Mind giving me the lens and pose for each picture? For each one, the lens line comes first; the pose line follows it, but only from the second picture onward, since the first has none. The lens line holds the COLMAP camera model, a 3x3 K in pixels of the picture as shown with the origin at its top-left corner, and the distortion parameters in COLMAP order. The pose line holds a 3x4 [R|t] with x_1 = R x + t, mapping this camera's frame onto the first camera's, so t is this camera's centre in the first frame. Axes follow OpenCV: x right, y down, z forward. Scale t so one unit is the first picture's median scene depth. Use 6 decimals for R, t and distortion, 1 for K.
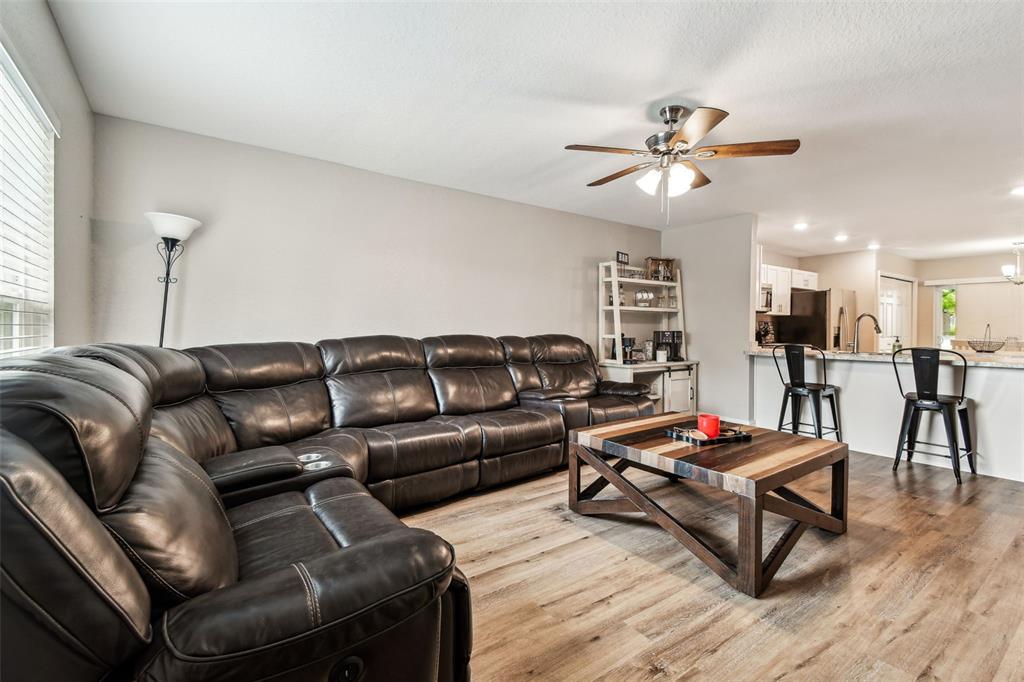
lens RADIAL K [[453.3, 0, 499.3], [0, 453.3, 327.5], [0, 0, 1]] dist [0.000254, -0.009946]
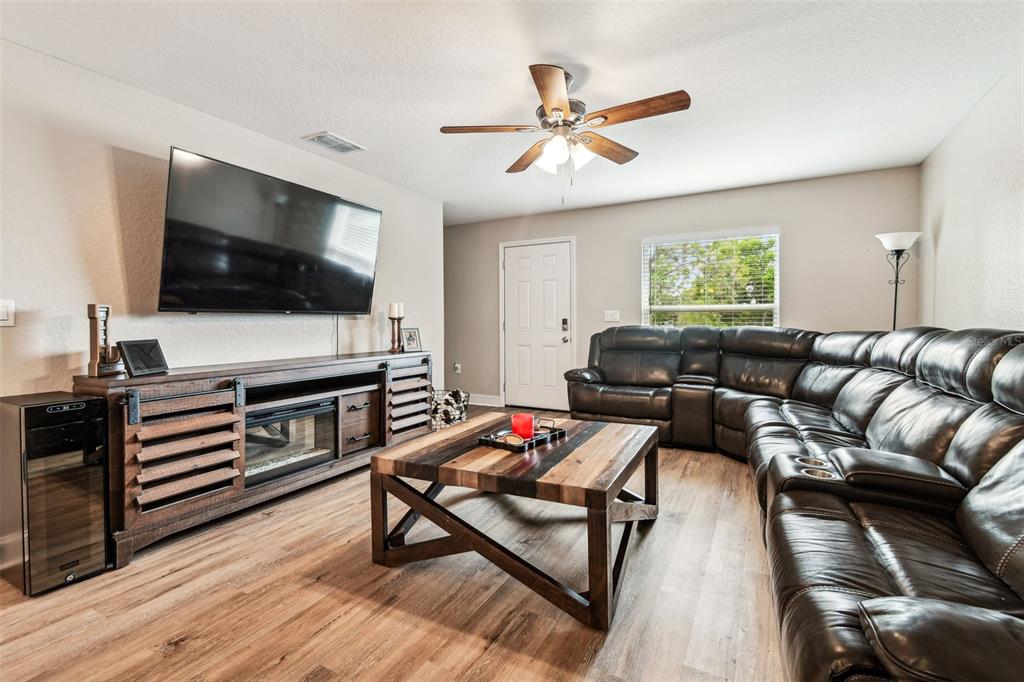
lens RADIAL K [[453.3, 0, 511.5], [0, 453.3, 336.4], [0, 0, 1]] dist [0.000254, -0.009946]
pose [[-0.882784, 0.006730, -0.469731, 0.911312], [0.000847, 0.999919, 0.012735, 0.030192], [0.469778, 0.010845, -0.882718, 1.797165]]
